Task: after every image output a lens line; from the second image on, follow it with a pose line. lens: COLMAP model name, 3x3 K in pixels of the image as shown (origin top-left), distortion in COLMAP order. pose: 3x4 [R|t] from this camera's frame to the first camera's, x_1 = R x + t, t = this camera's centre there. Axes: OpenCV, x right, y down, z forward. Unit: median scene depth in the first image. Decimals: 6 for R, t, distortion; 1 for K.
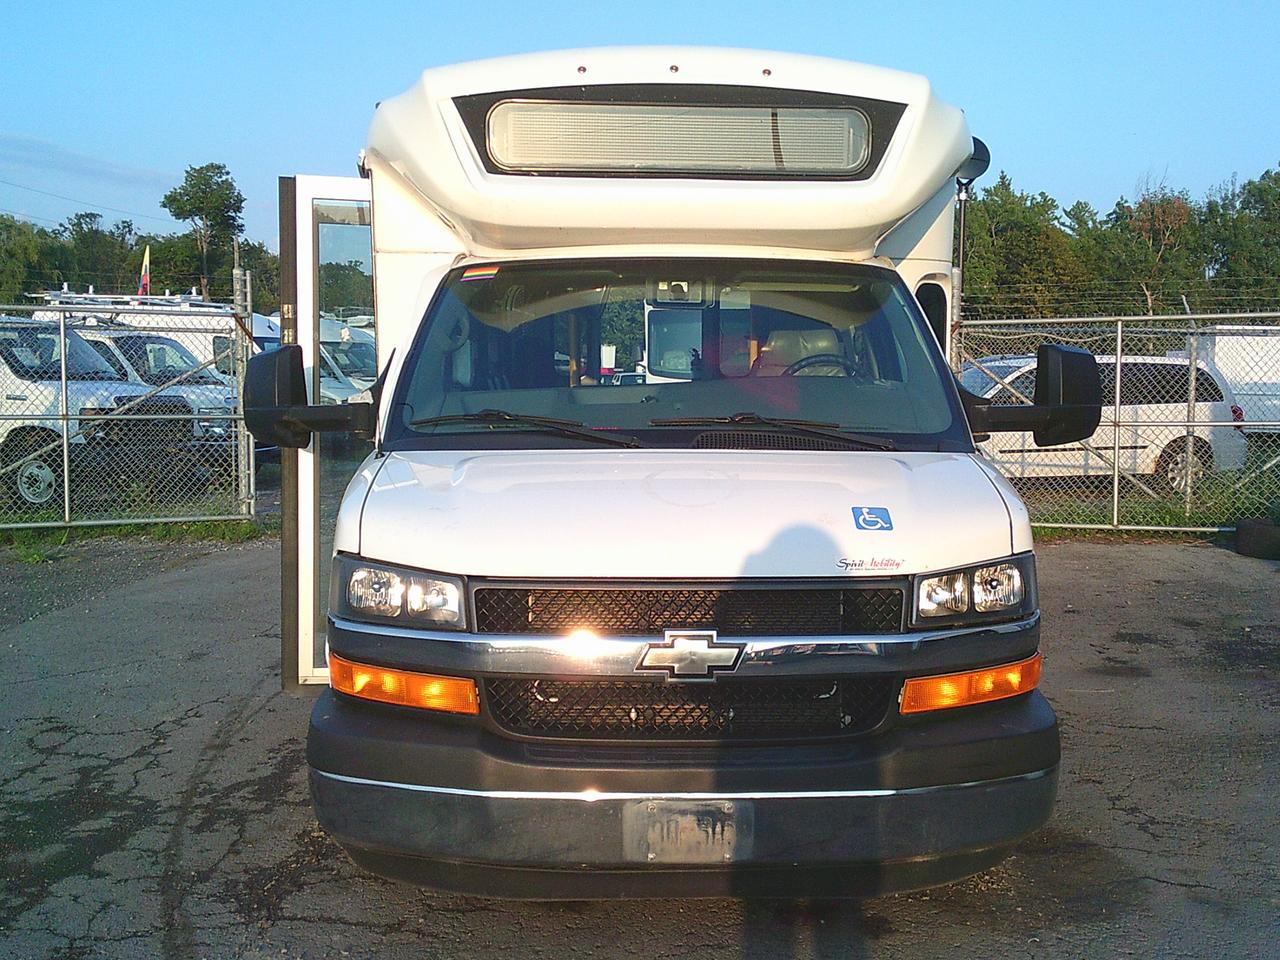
lens RADIAL K [[1333.3, 0, 679.2], [0, 1333.3, 483.4], [0, 0, 1]] dist [0.118463, -0.176876]
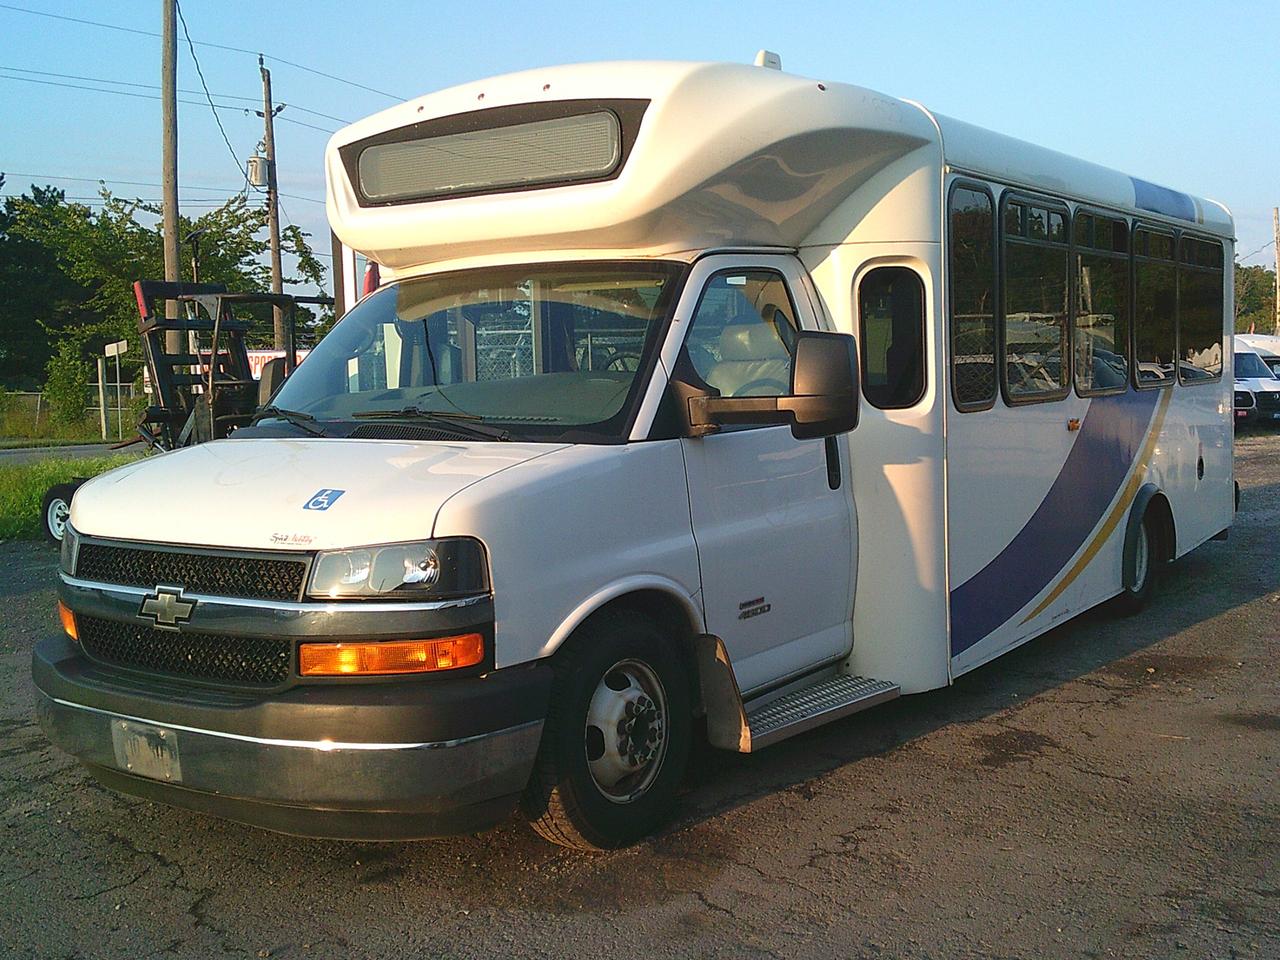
lens RADIAL K [[1333.3, 0, 679.2], [0, 1333.3, 483.4], [0, 0, 1]] dist [0.118463, -0.176876]
pose [[0.809464, 0.023520, -0.586698, 0.794379], [-0.025303, 0.999666, 0.005164, -0.000239], [0.586624, 0.010666, 0.809789, 0.205851]]
